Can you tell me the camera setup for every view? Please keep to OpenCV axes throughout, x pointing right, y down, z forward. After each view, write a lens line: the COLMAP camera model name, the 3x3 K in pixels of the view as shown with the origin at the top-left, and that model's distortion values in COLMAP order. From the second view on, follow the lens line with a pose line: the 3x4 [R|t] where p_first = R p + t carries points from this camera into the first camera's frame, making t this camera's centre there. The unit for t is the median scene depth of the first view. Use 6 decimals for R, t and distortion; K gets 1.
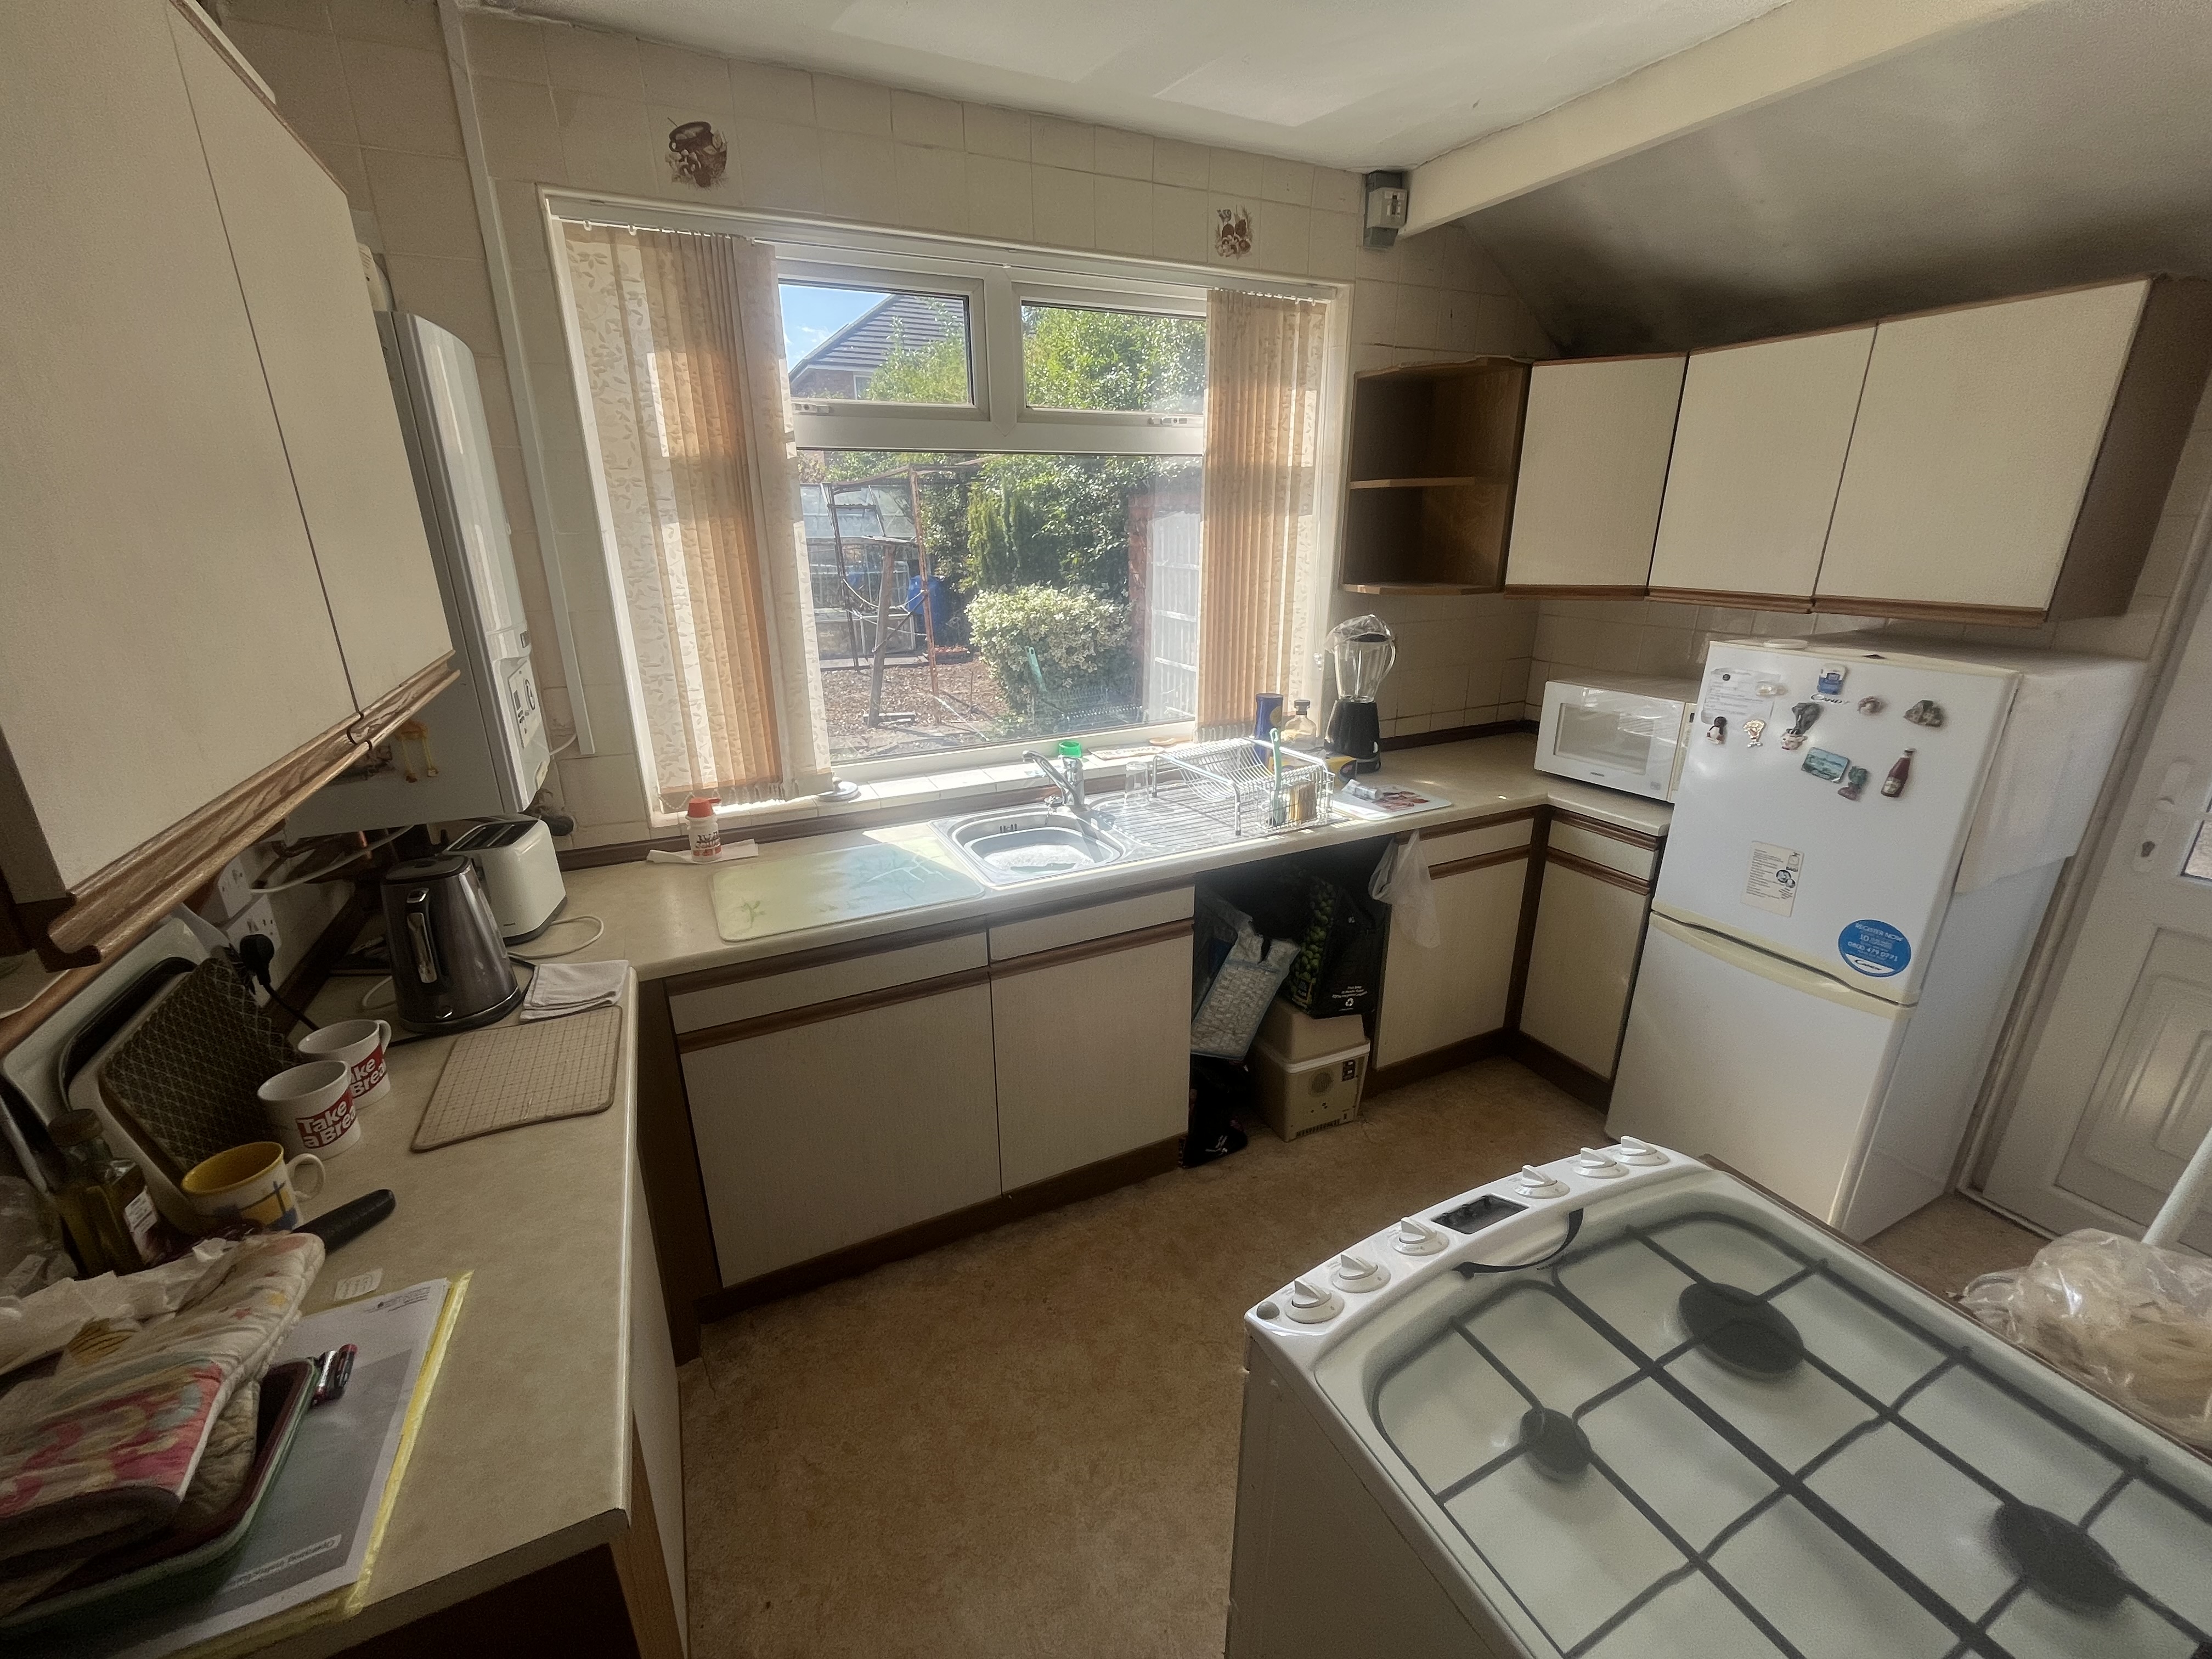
lens RADIAL K [[900.4, 0, 1100.6], [0, 900.4, 836.6], [0, 0, 1]] dist [-0.000886, -0.000387]
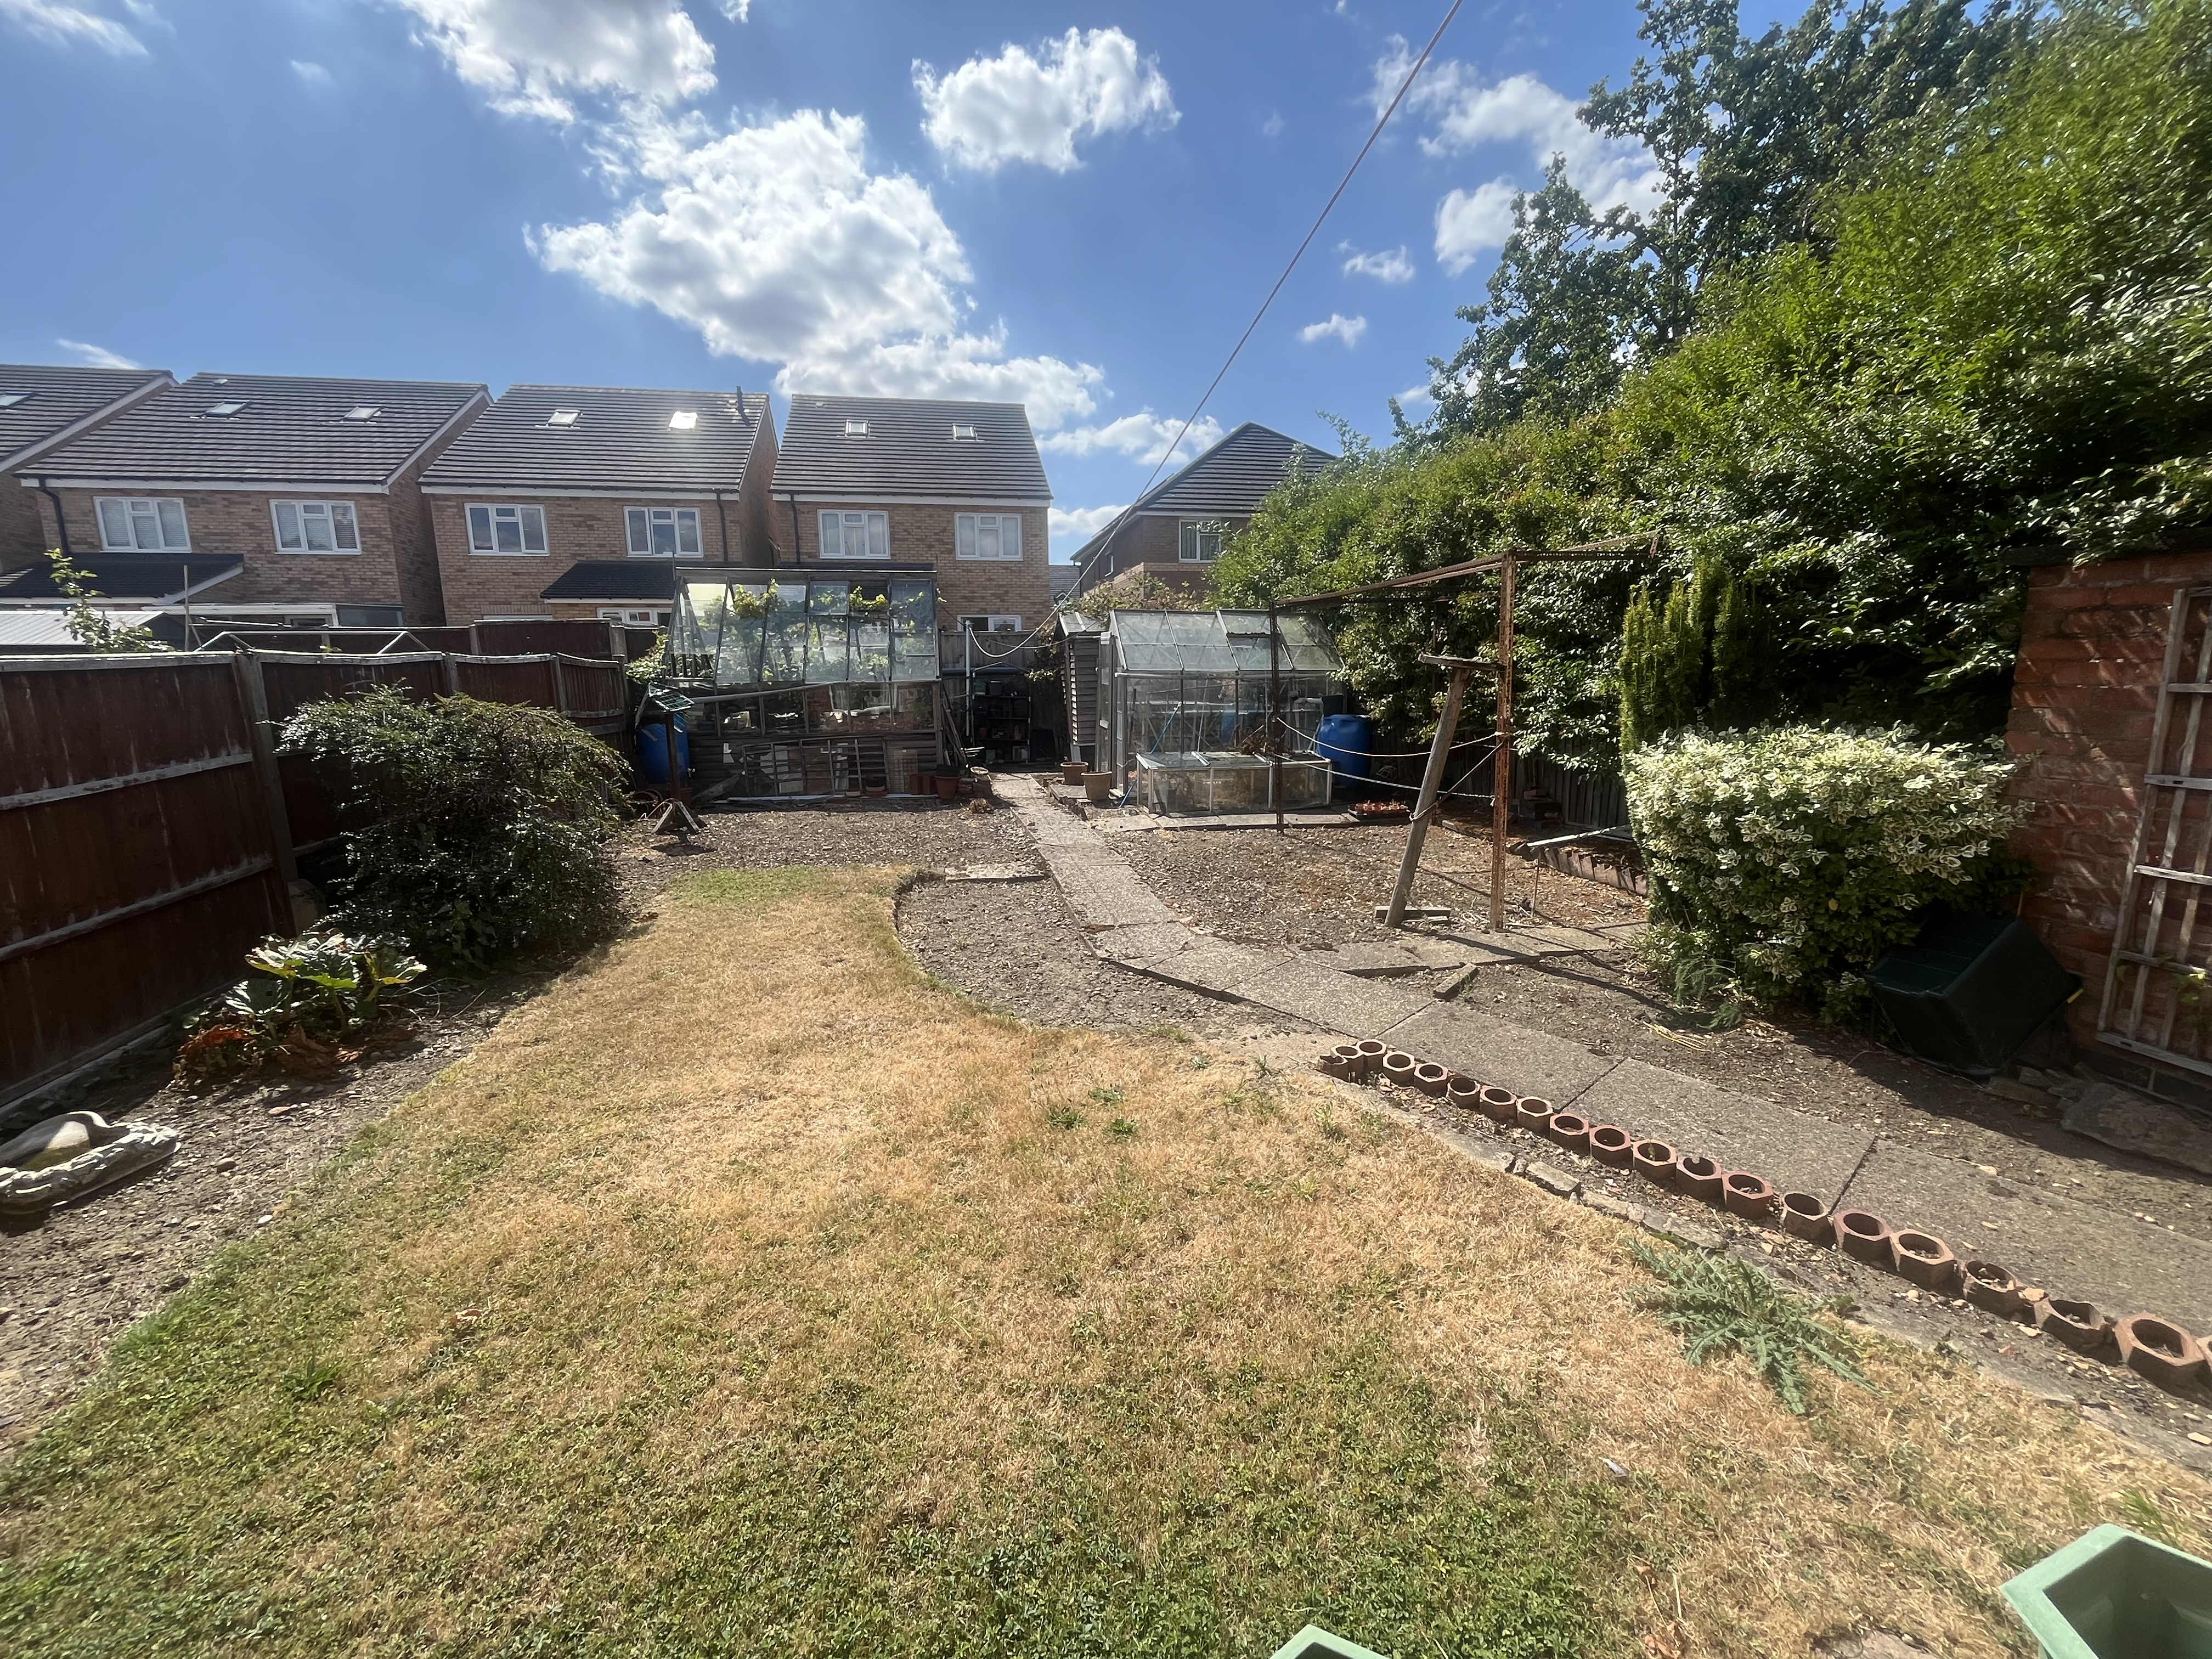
lens RADIAL K [[900.4, 0, 1100.6], [0, 900.4, 836.6], [0, 0, 1]] dist [-0.000886, -0.000387]
pose [[0.965328, 0.043039, -0.257469, -0.981190], [-0.080930, 0.987060, -0.138431, -0.254742], [0.248179, 0.154469, 0.956319, 0.932009]]
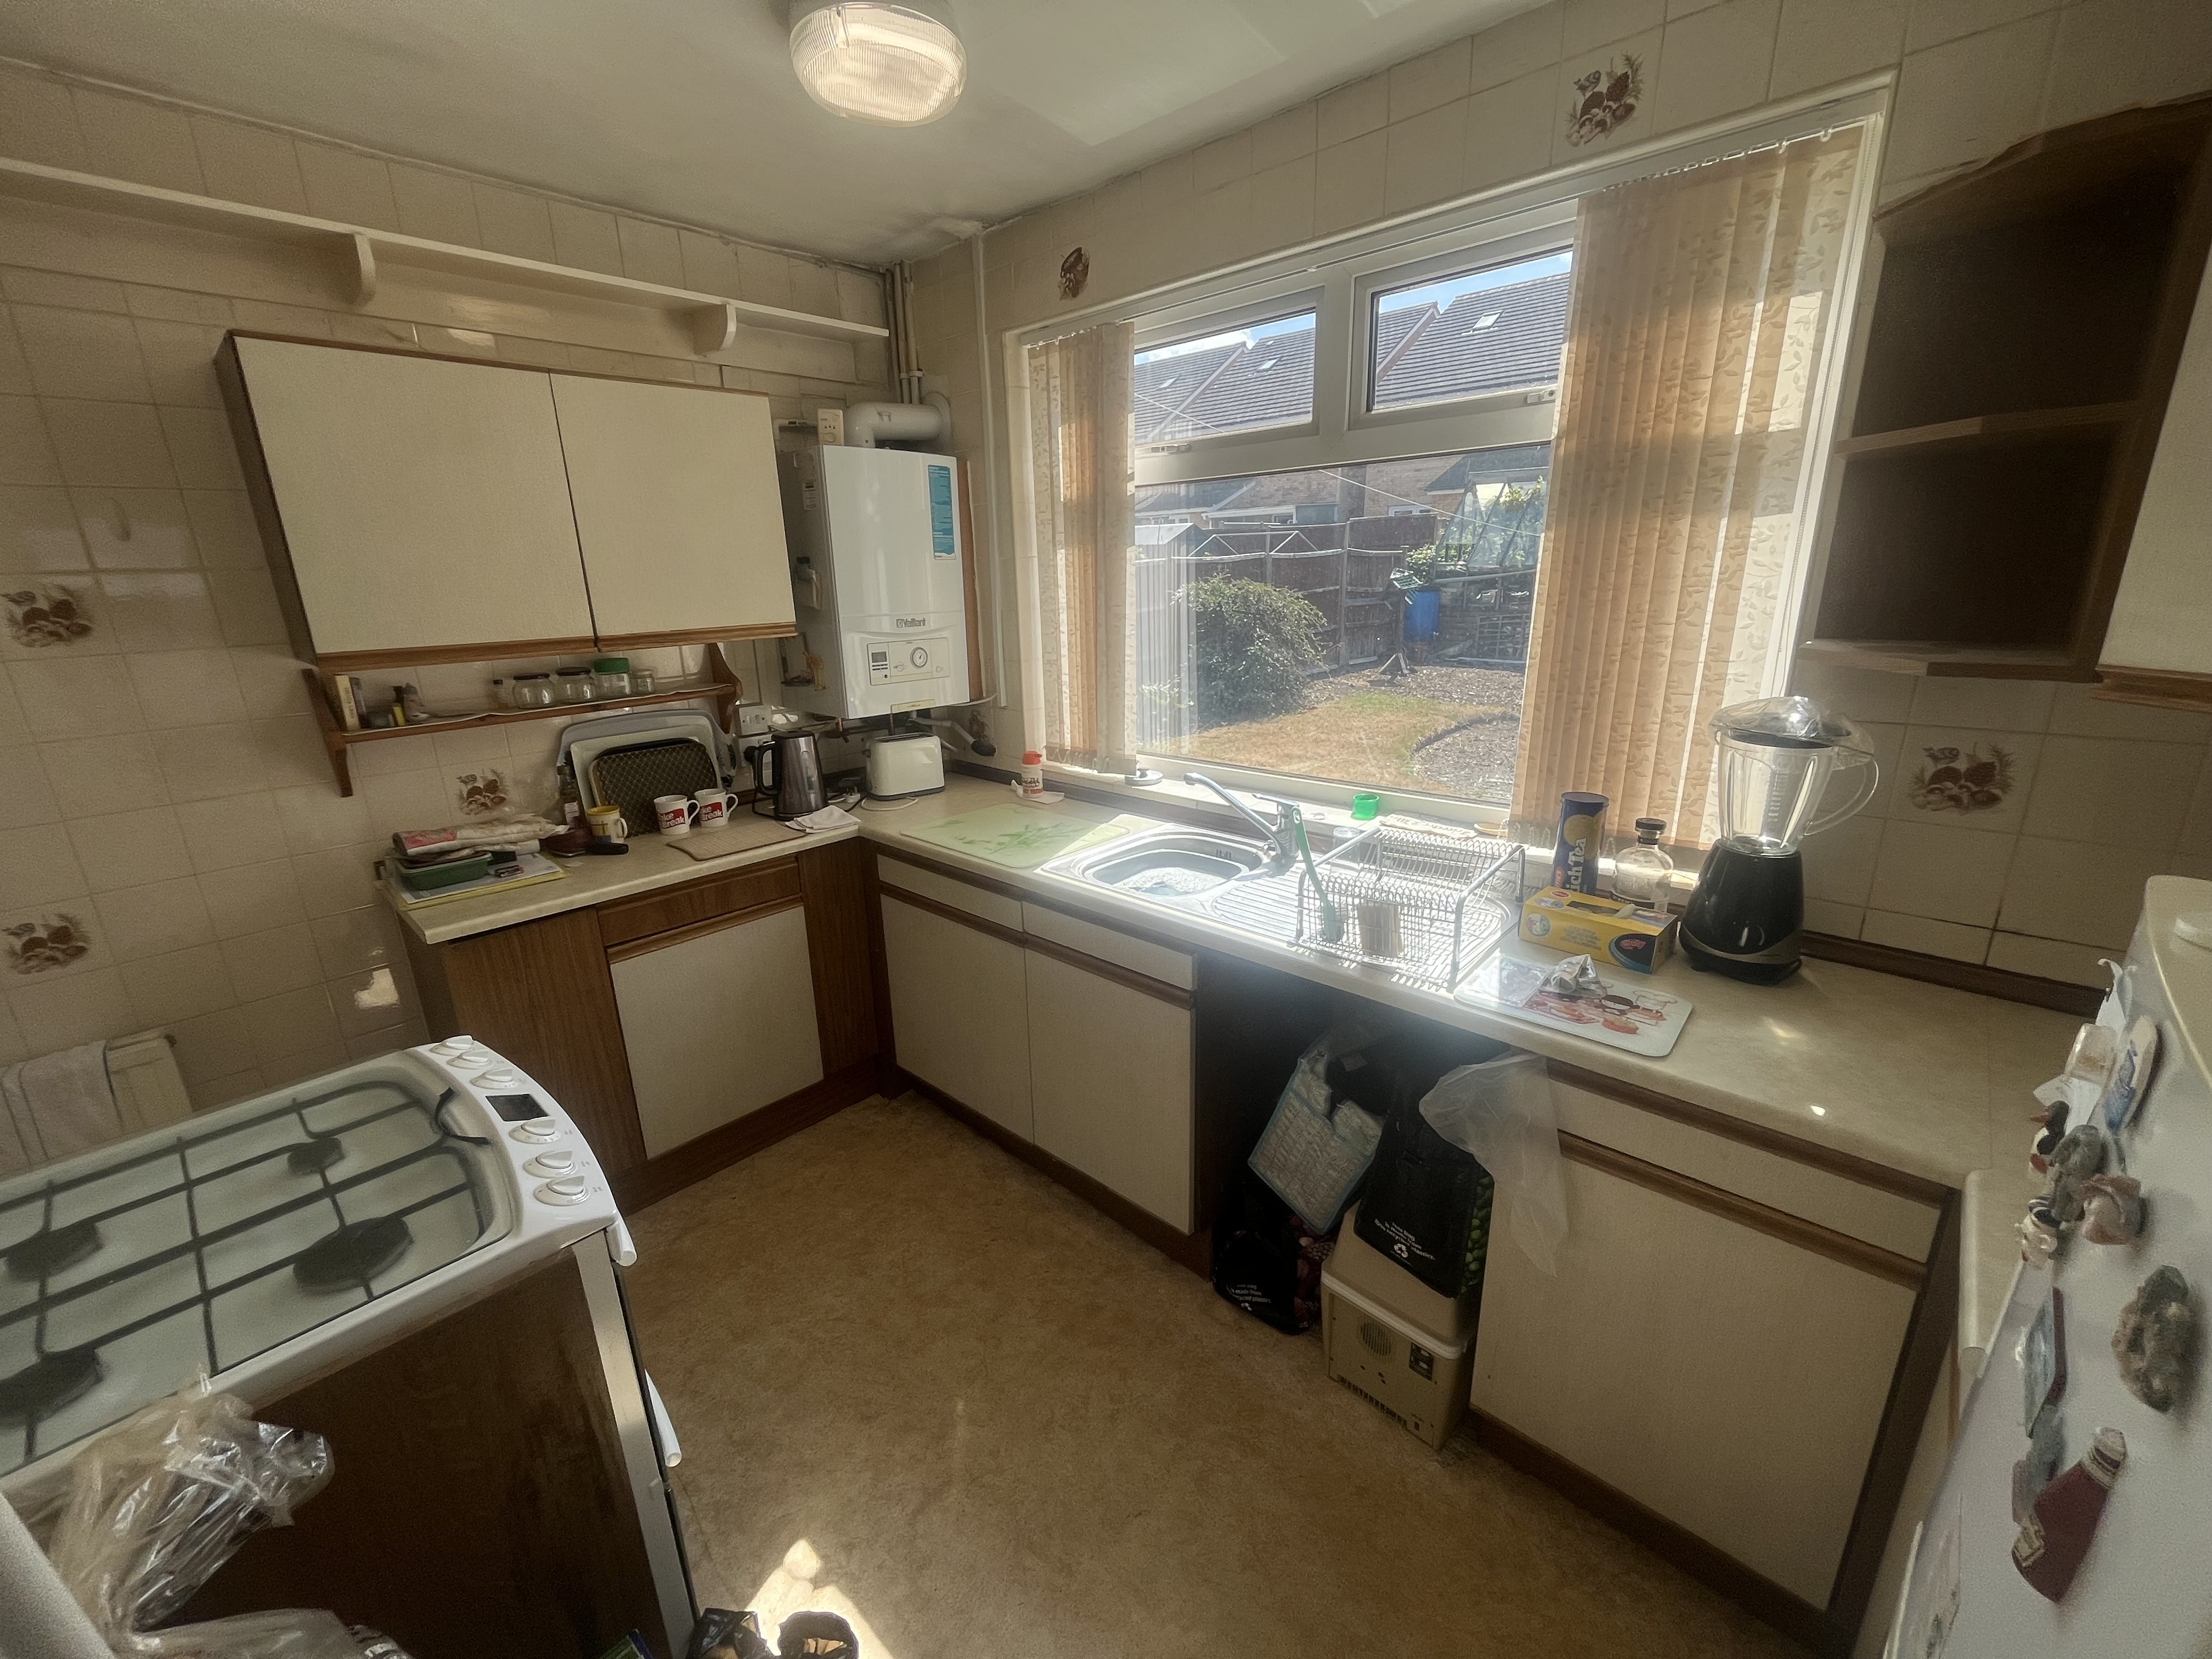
lens RADIAL K [[900.4, 0, 1100.6], [0, 900.4, 836.6], [0, 0, 1]] dist [-0.000886, -0.000387]
pose [[0.359638, 0.270496, -0.893025, 0.728279], [-0.285611, 0.943035, 0.170623, -0.158294], [0.888306, 0.193695, 0.416407, 0.478310]]
